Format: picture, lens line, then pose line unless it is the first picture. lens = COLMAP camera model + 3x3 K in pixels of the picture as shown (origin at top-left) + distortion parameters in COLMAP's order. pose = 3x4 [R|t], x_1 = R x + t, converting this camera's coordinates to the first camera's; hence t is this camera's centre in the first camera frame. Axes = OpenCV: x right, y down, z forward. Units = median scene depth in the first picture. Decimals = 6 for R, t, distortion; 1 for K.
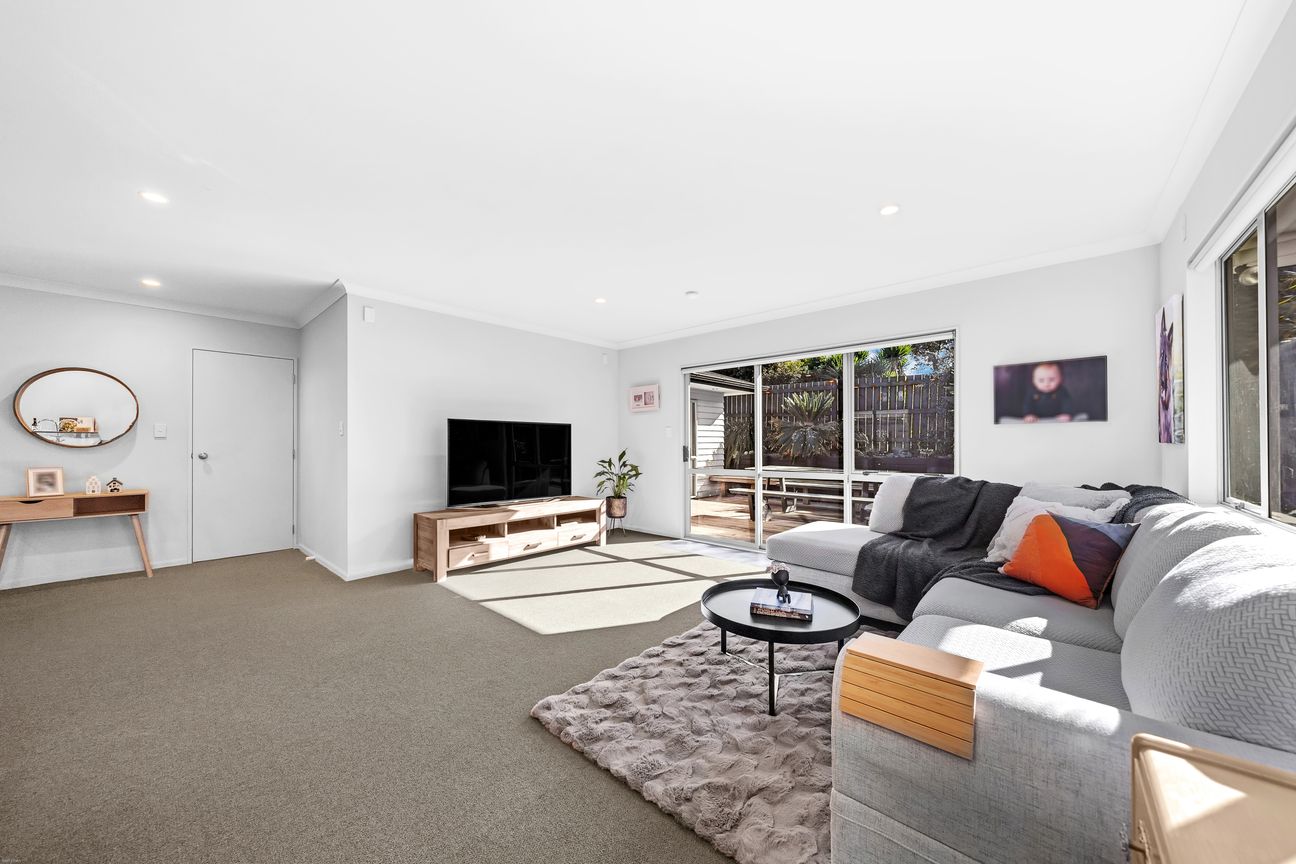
lens RADIAL K [[457.7, 0, 641.9], [0, 457.7, 442.0], [0, 0, 1]] dist [-0.004761, -0.000021]
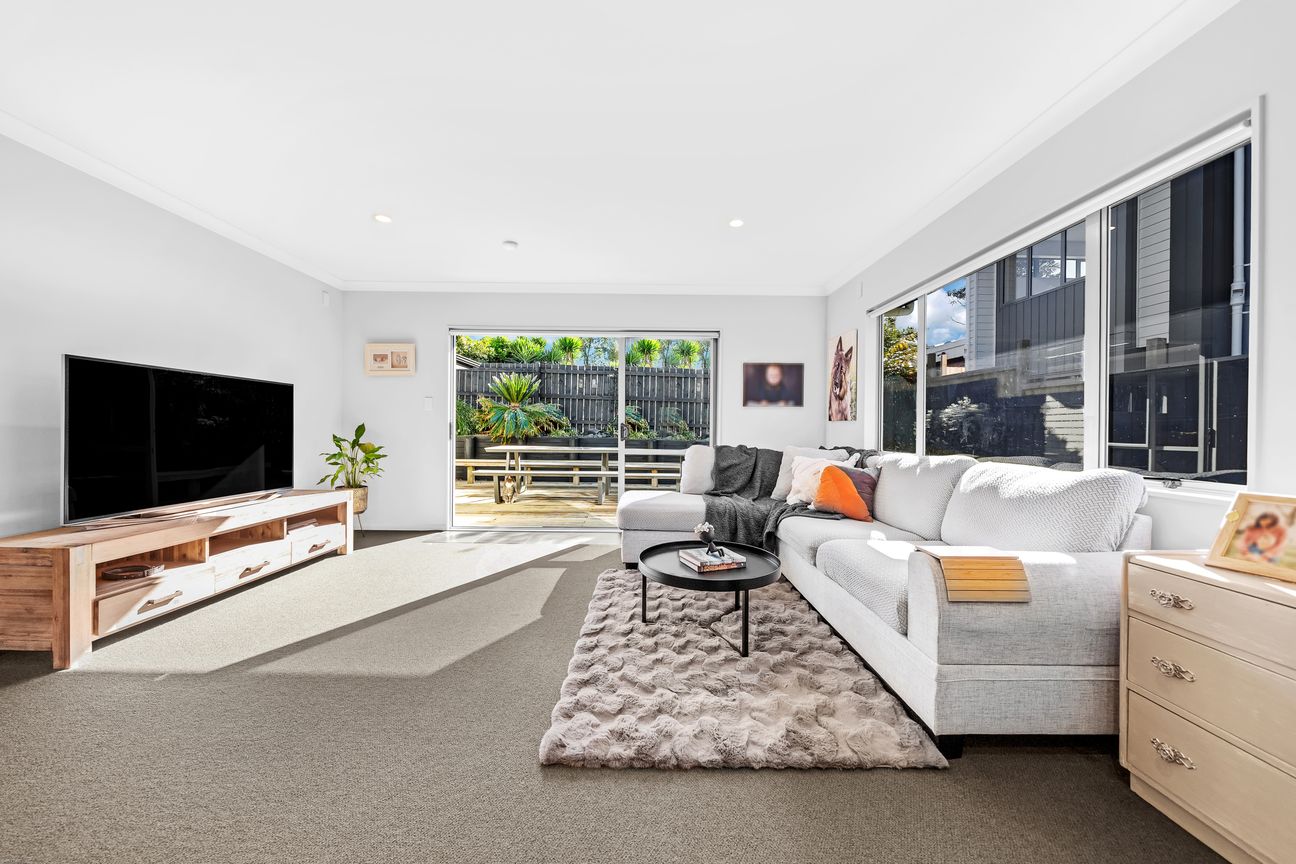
lens RADIAL K [[463.2, 0, 648.0], [0, 463.2, 432.0], [0, 0, 1]] dist [-0.005684, -0.000076]
pose [[0.732463, 0.005268, 0.680786, -0.318928], [-0.012936, 0.999897, 0.006181, 0.027715], [-0.680684, -0.013334, 0.732456, 0.175906]]
